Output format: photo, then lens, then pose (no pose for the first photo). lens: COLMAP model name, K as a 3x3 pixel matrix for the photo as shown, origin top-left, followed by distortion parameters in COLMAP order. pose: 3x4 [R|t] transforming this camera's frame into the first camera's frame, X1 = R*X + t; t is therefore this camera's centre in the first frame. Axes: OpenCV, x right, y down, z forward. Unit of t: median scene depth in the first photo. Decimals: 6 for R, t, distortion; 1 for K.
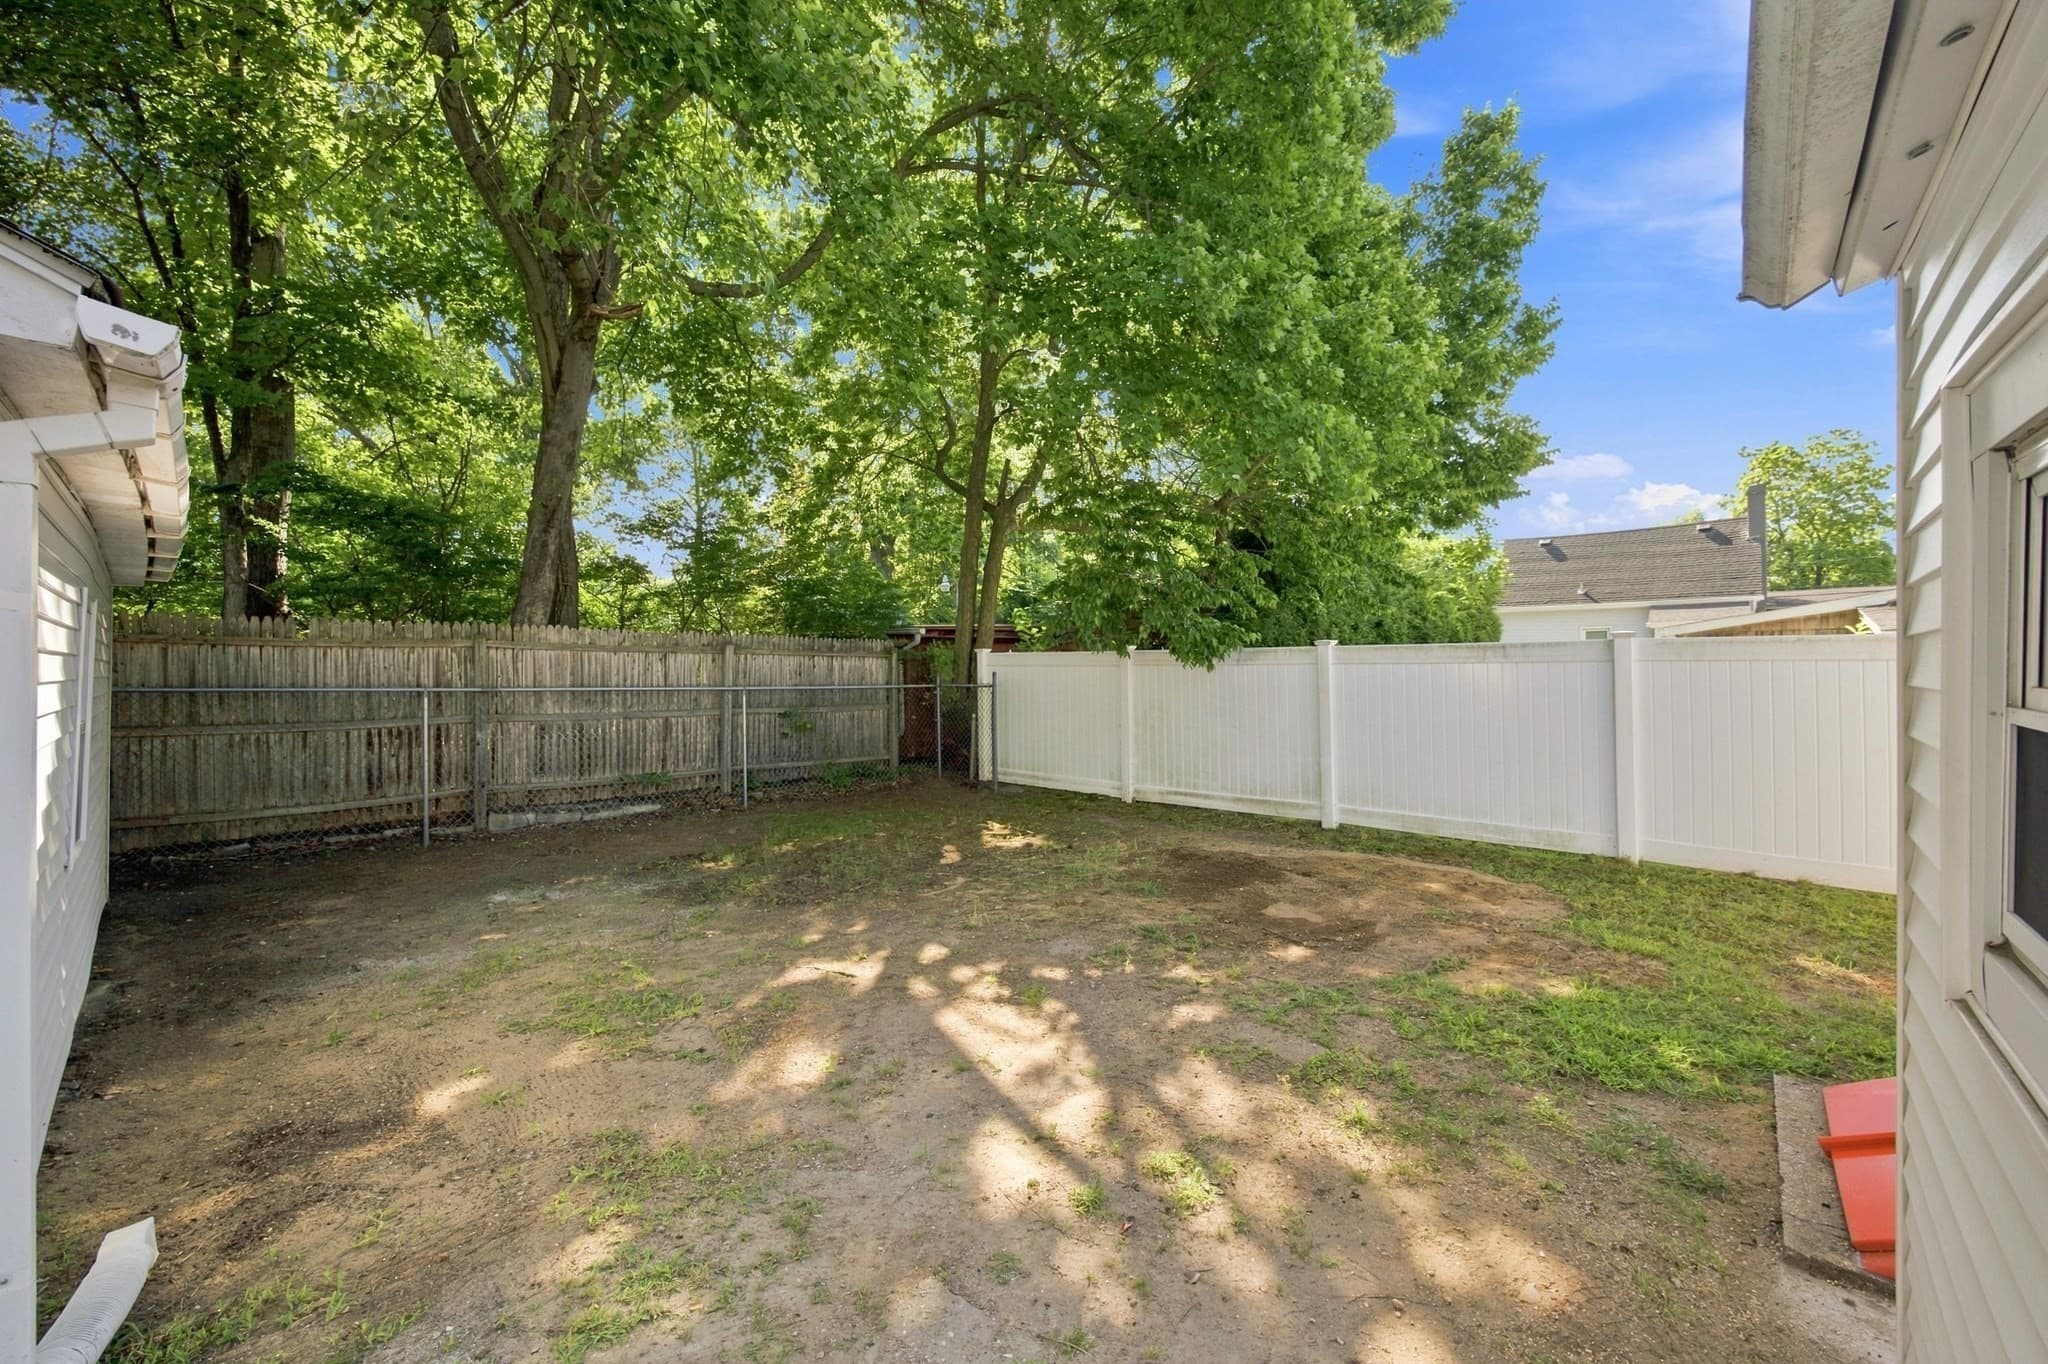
lens RADIAL K [[797.3, 0, 1015.9], [0, 797.3, 678.9], [0, 0, 1]] dist [-0.025859, 0.000148]
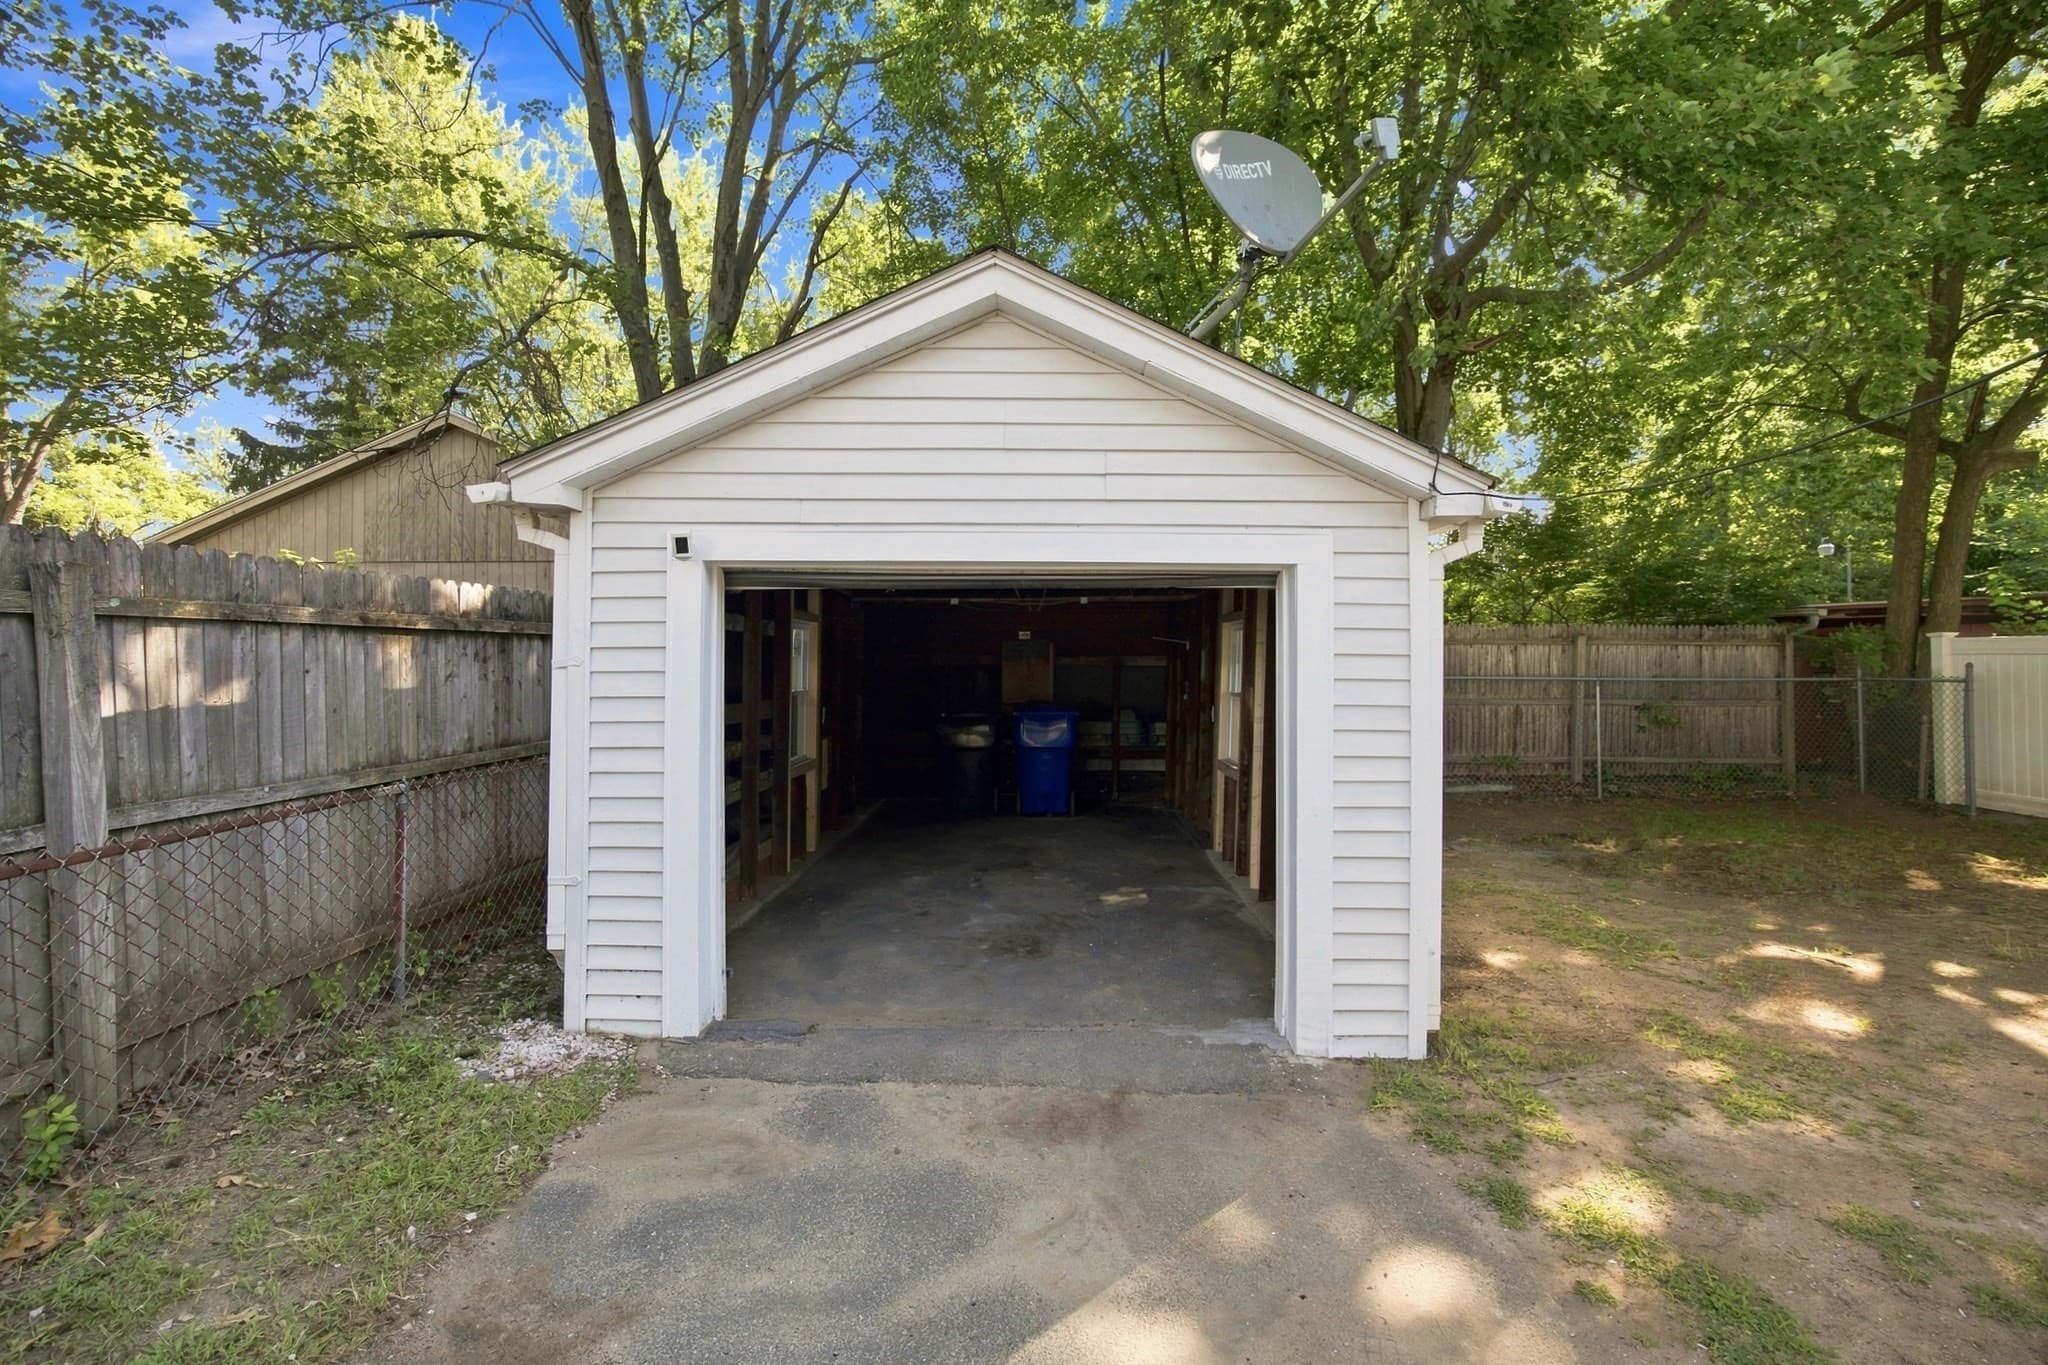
lens RADIAL K [[820.7, 0, 1030.5], [0, 820.7, 652.5], [0, 0, 1]] dist [-0.006265, 0.000004]
pose [[0.670338, -0.007198, -0.742021, -0.100221], [-0.005633, 0.999875, -0.014788, -0.003775], [0.742035, 0.014093, 0.670213, -0.379917]]
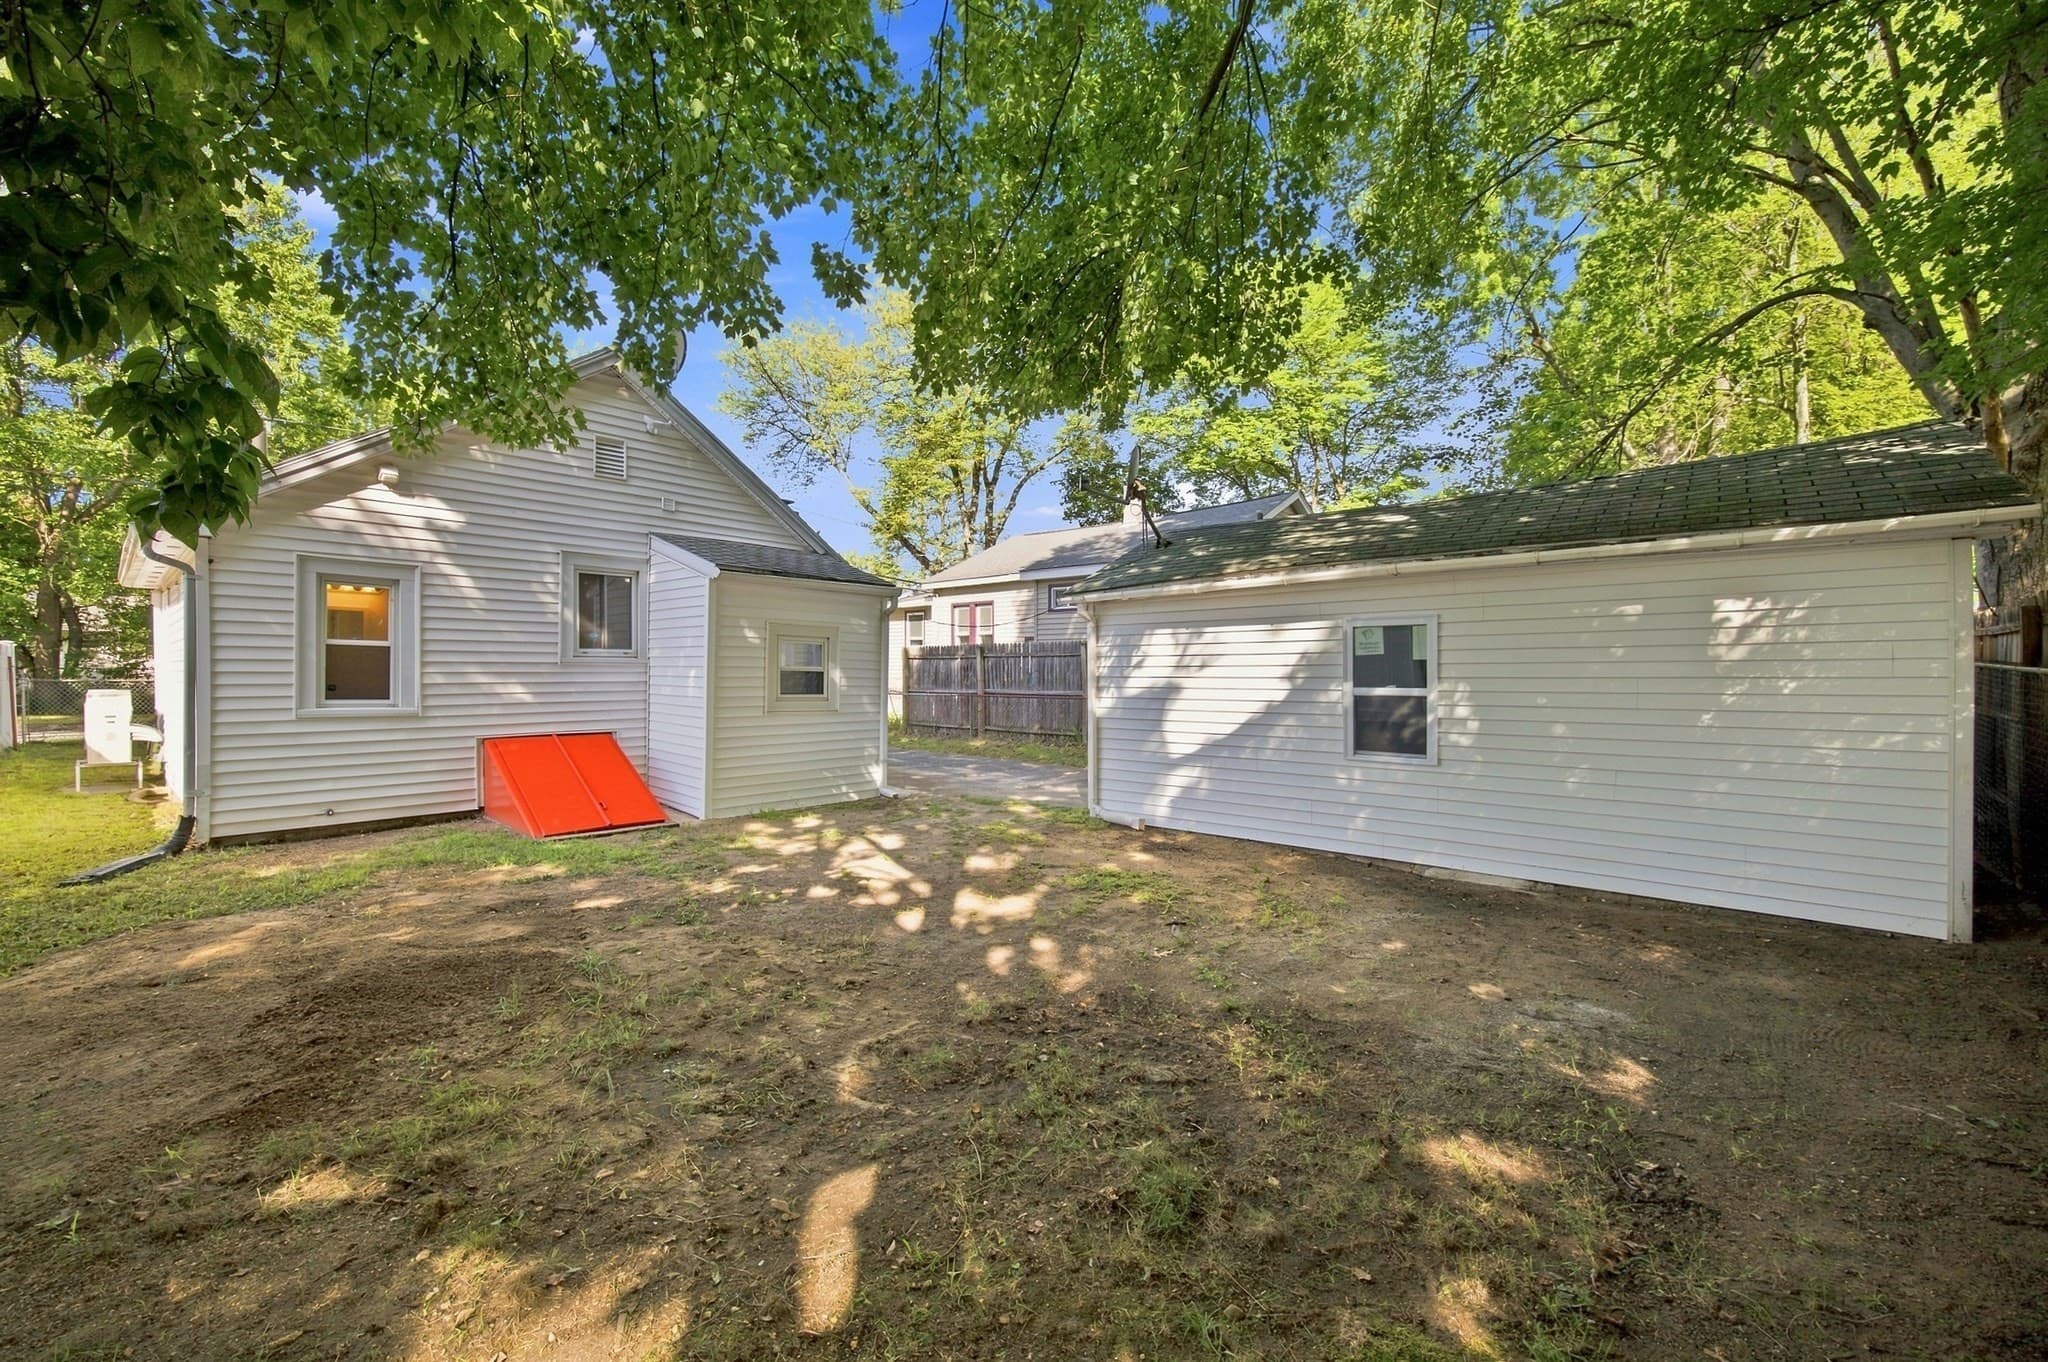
lens RADIAL K [[797.3, 0, 1015.9], [0, 797.3, 677.9], [0, 0, 1]] dist [-0.025859, 0.000148]
pose [[-0.999997, -0.001469, -0.001891, -0.212217], [-0.001480, 0.999981, 0.005972, 0.012830], [0.001882, 0.005975, -0.999980, 1.807206]]
